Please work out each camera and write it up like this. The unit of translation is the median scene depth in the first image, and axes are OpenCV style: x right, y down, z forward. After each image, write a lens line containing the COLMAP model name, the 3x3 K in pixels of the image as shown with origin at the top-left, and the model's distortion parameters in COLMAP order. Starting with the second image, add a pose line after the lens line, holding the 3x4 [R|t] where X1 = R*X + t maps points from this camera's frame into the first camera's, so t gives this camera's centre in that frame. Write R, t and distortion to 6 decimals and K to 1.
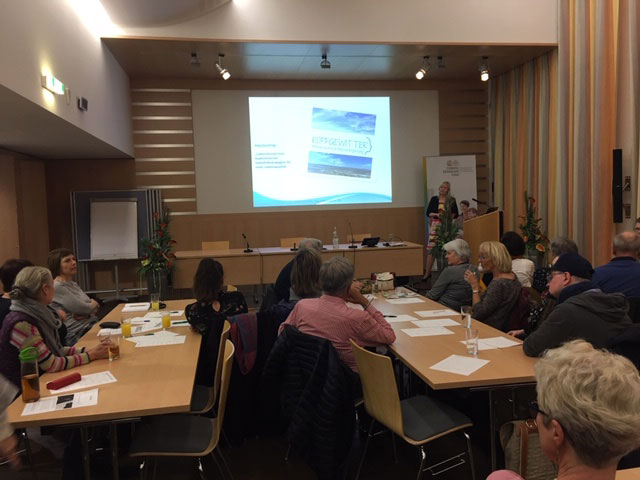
lens RADIAL K [[538.8, 0, 317.9], [0, 538.8, 237.5], [0, 0, 1]] dist [0.027167, 0.000705]
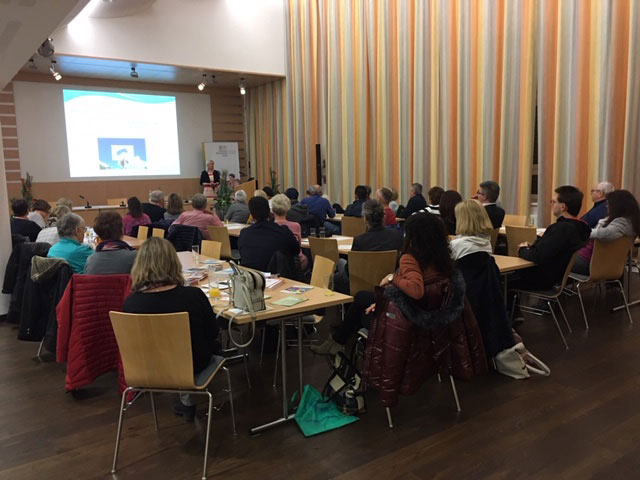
lens RADIAL K [[538.8, 0, 318.4], [0, 538.8, 239.7], [0, 0, 1]] dist [0.027167, 0.000705]
pose [[0.897676, -0.046950, 0.438149, -0.180355], [0.026448, 0.998256, 0.052781, 0.043360], [-0.439862, -0.035792, 0.897352, -0.457847]]
